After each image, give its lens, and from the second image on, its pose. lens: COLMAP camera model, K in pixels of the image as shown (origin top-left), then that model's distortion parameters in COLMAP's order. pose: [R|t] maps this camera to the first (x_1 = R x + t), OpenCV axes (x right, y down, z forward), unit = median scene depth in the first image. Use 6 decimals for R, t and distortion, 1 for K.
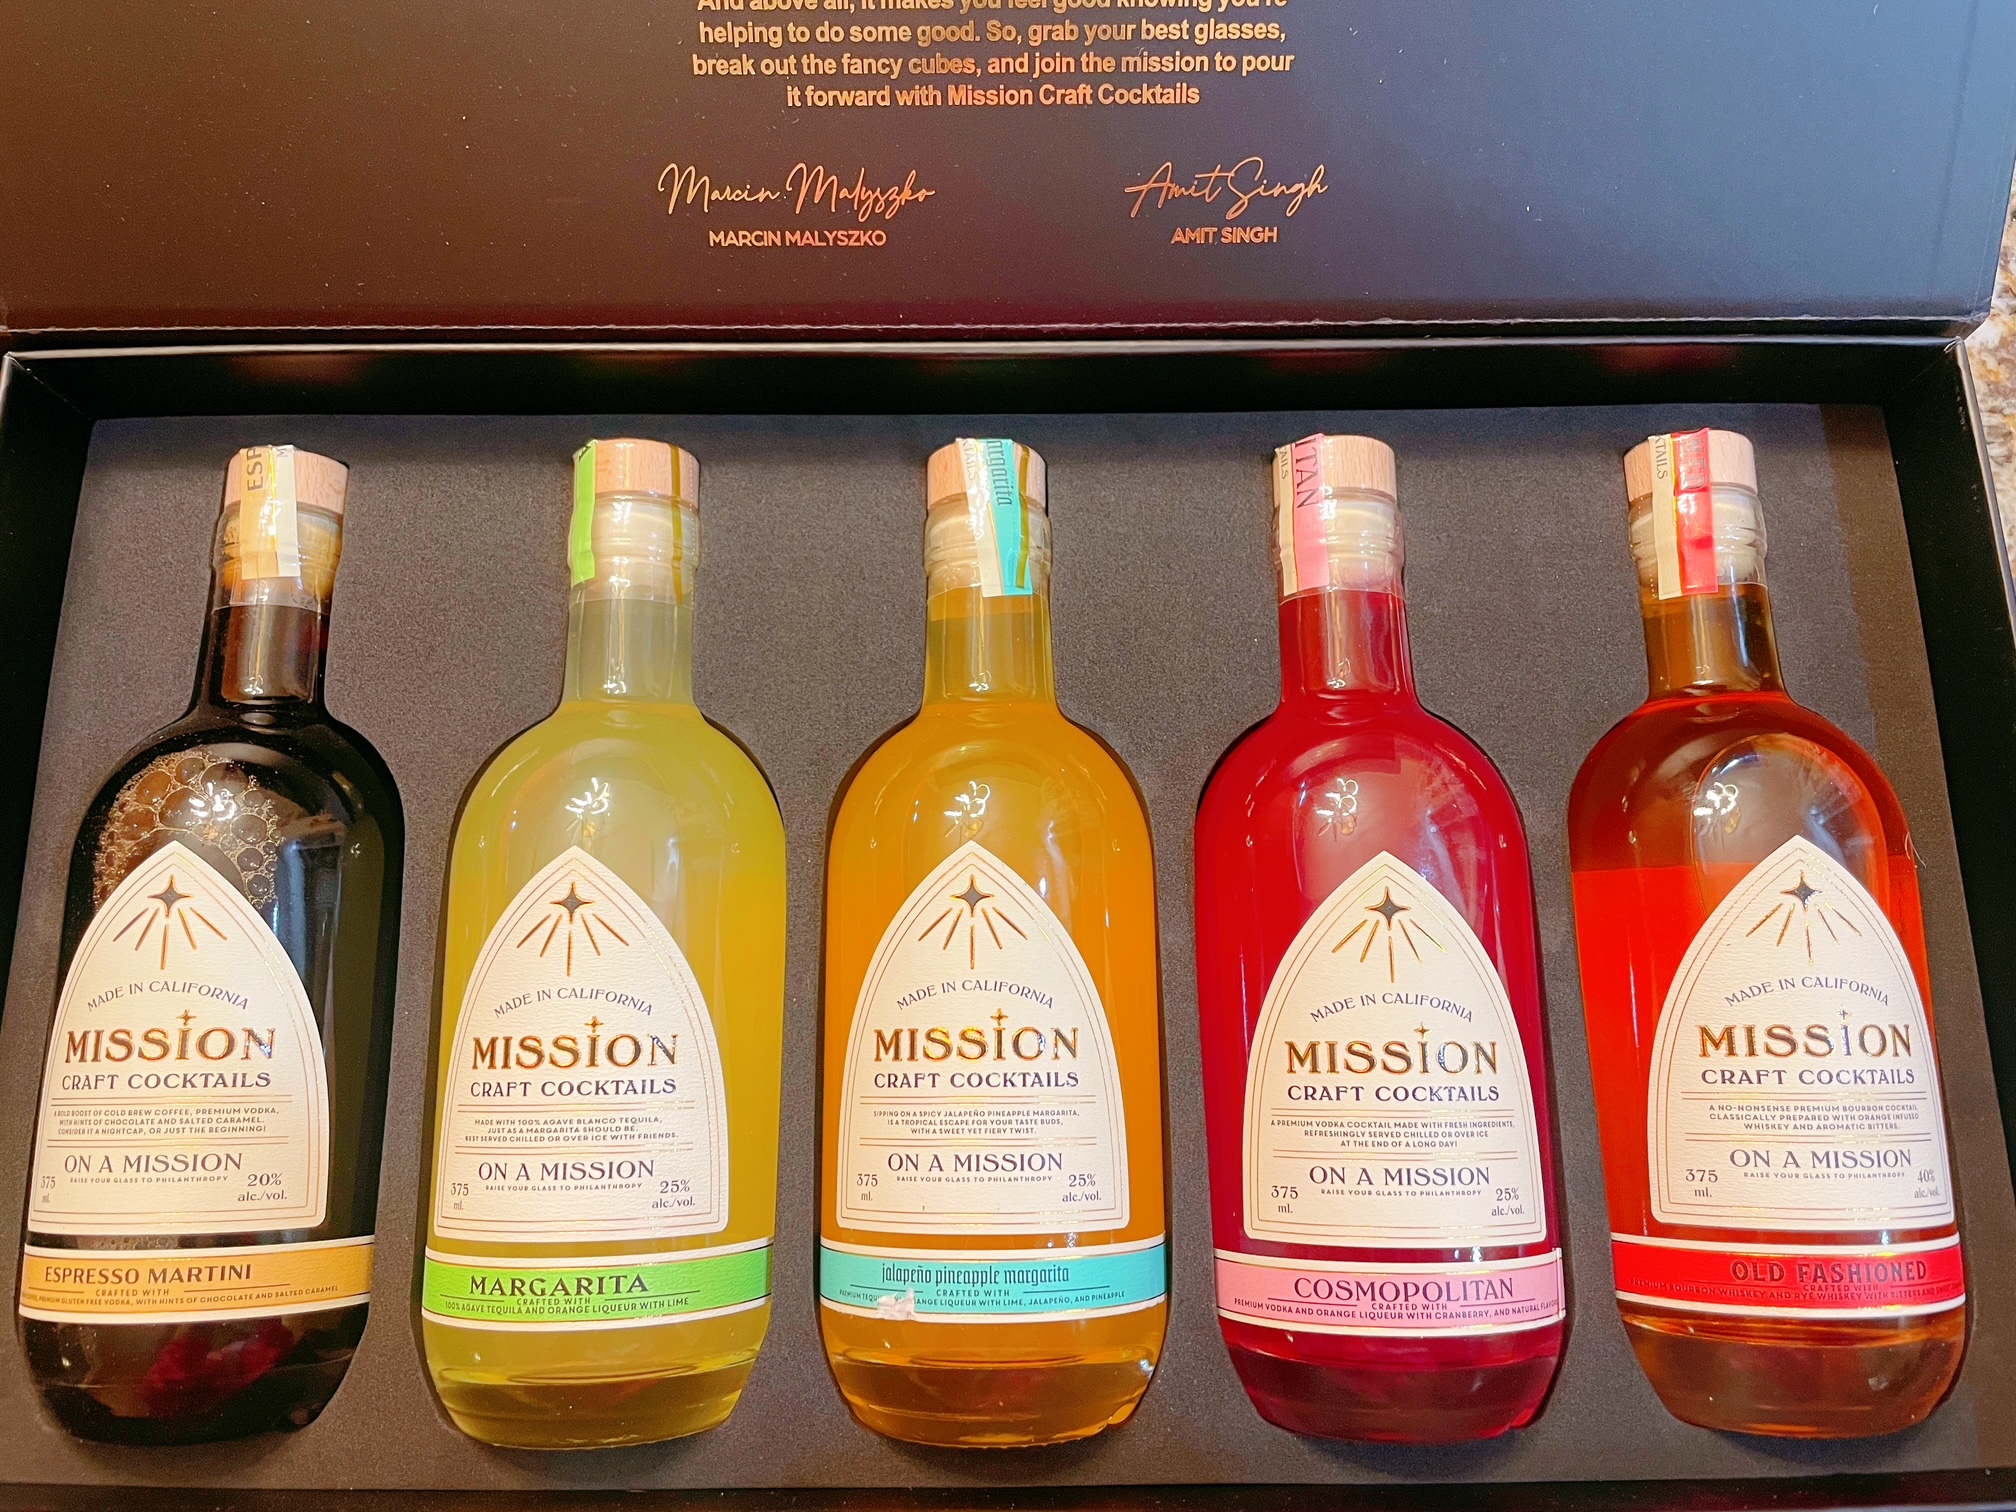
lens RADIAL K [[1557.7, 0, 1001.7], [0, 1557.7, 753.7], [0, 0, 1]] dist [0.084034, -0.139231]
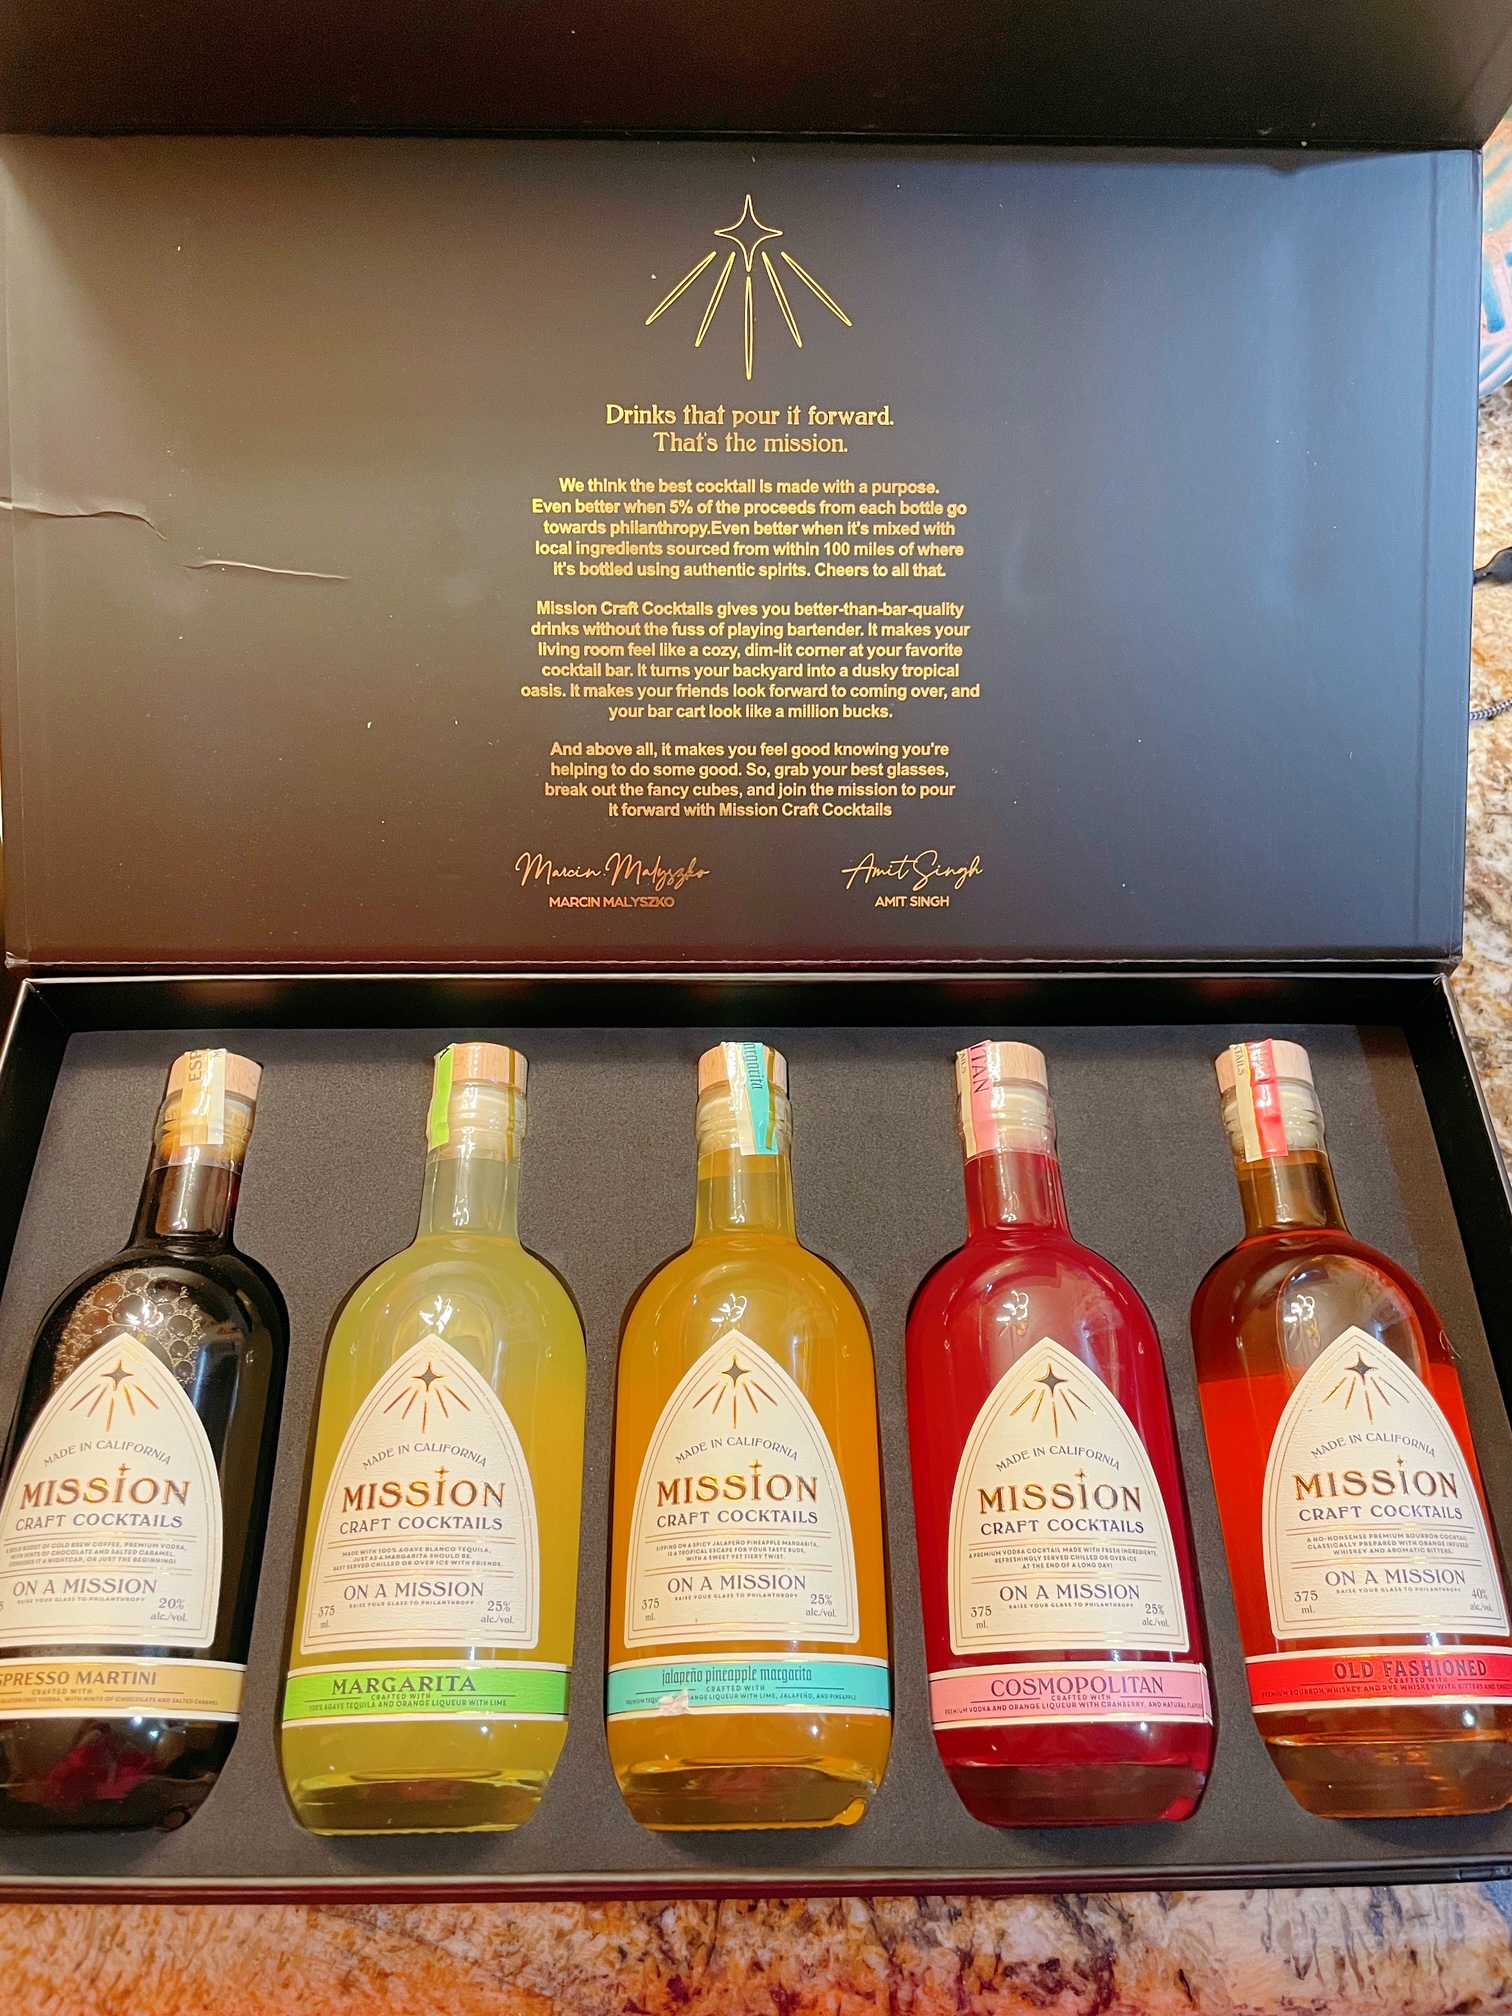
lens RADIAL K [[1557.7, 0, 756.0], [0, 1557.7, 1008.0], [0, 0, 1]] dist [0.084034, -0.139231]
pose [[0.999856, 0.004075, 0.016469, -0.023654], [0.000600, 0.961631, -0.274347, 0.156330], [-0.016955, 0.274317, 0.961490, -0.342481]]
